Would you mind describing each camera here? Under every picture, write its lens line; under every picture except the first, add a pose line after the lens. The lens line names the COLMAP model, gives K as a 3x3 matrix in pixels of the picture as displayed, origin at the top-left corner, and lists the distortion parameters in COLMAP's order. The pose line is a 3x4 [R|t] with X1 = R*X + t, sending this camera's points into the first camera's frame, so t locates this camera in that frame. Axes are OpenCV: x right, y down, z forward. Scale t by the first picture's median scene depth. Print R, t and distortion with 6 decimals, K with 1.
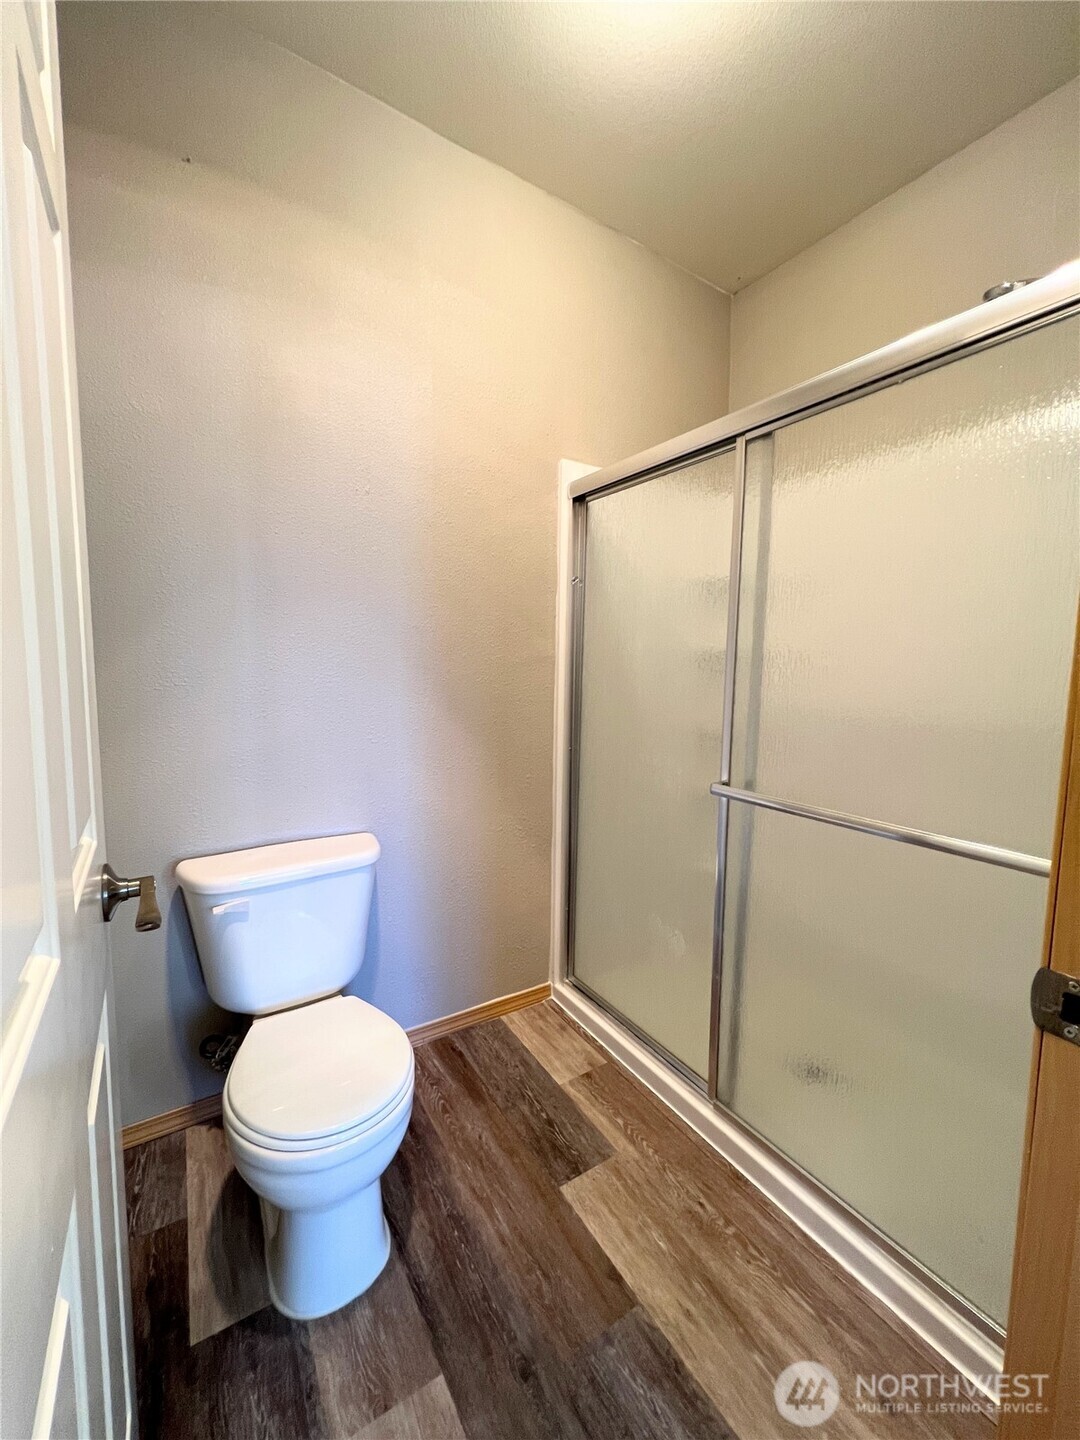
lens RADIAL K [[575.8, 0, 536.6], [0, 575.8, 716.6], [0, 0, 1]] dist [0.000355, -0.000010]
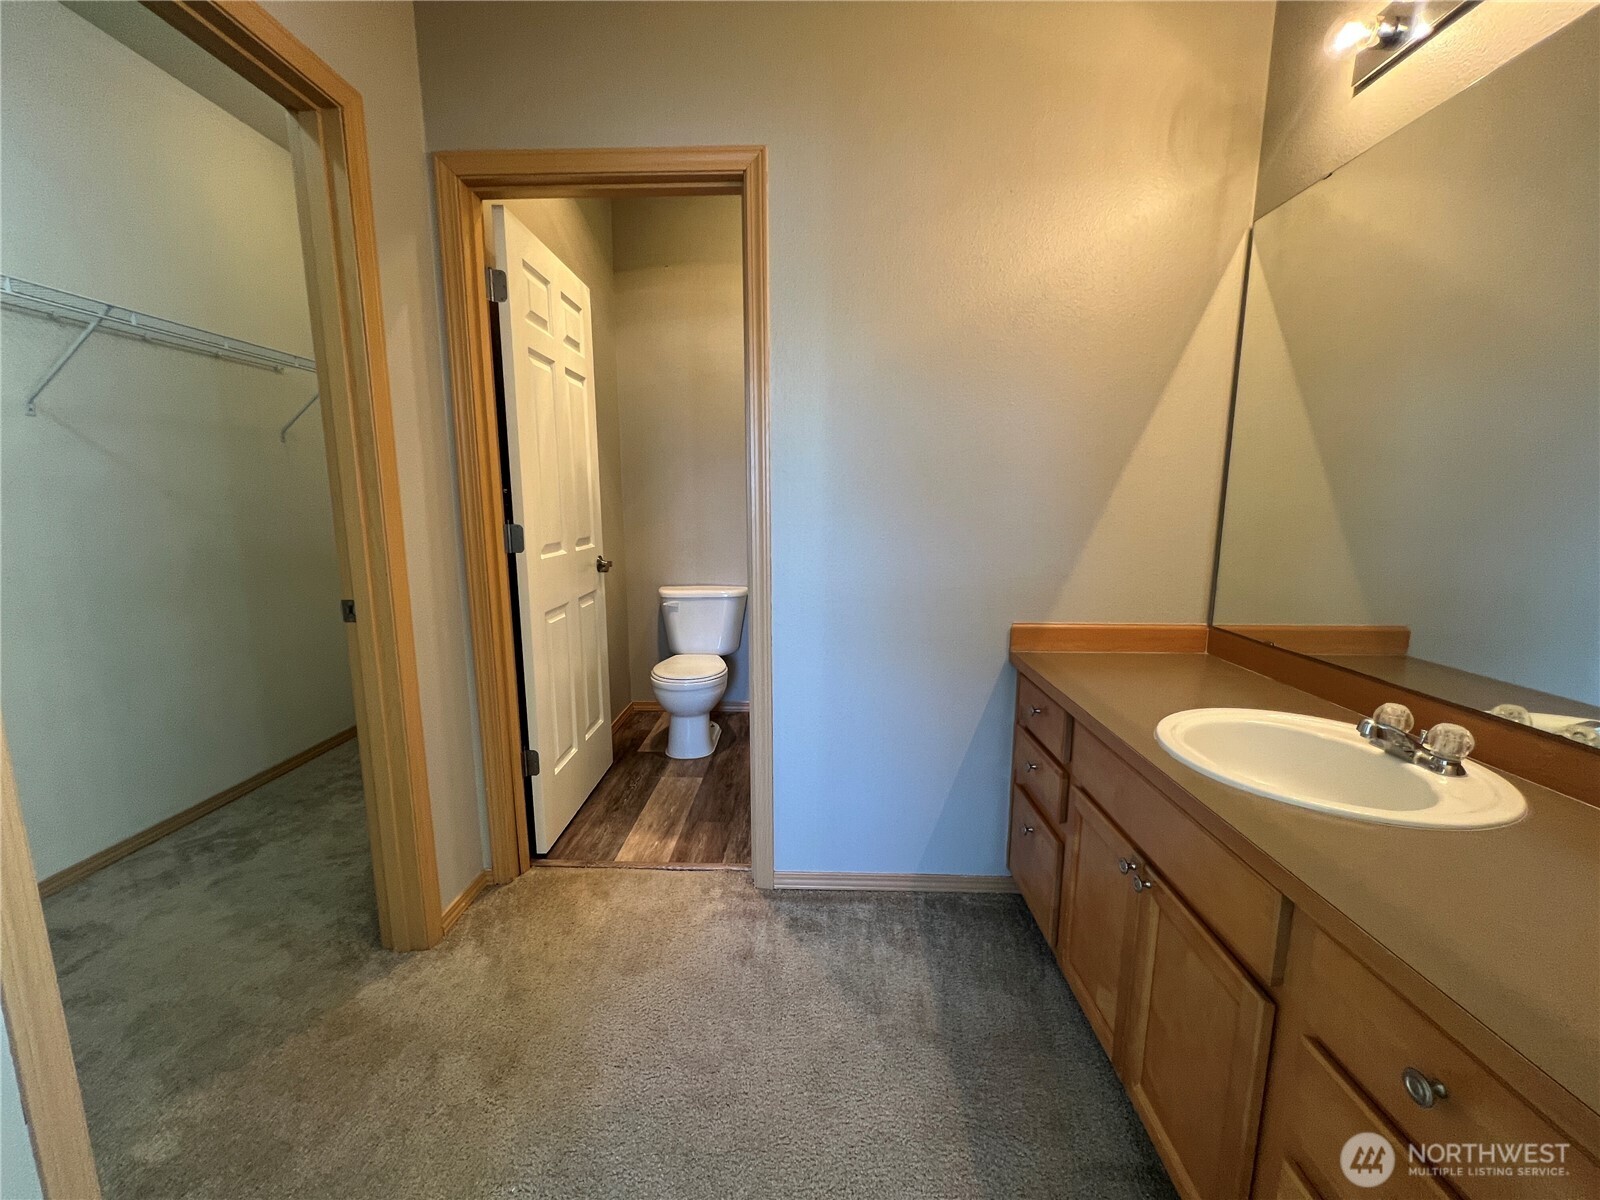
lens RADIAL K [[639.8, 0, 795.3], [0, 639.8, 599.7], [0, 0, 1]] dist [0.000355, -0.000010]
pose [[0.826985, 0.078126, -0.556770, 1.313087], [-0.041940, 0.996111, 0.077480, 0.100111], [0.560658, -0.040724, 0.827045, -0.835144]]
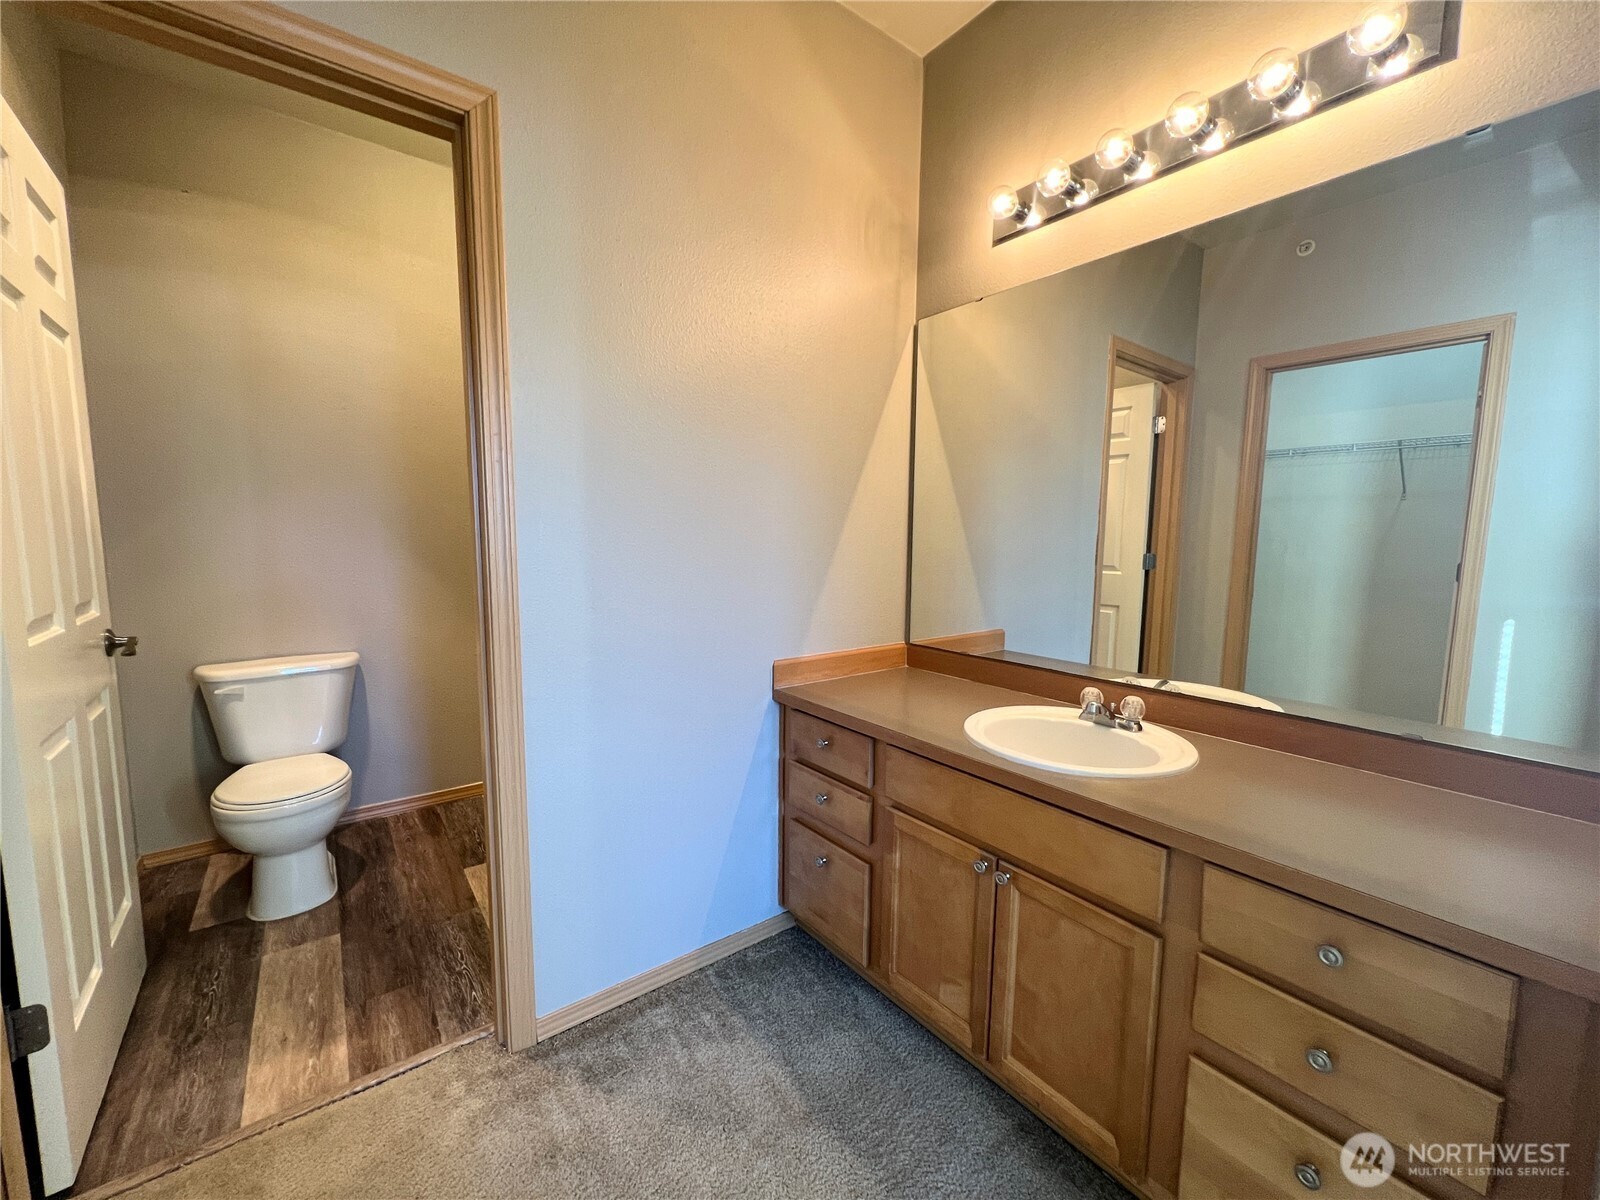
lens RADIAL K [[639.8, 0, 795.3], [0, 639.8, 599.7], [0, 0, 1]] dist [0.000355, -0.000010]
pose [[0.996492, -0.011887, 0.082835, 0.841957], [0.010578, 0.999812, 0.016227, 0.081523], [-0.083012, -0.015294, 0.996431, -0.823245]]
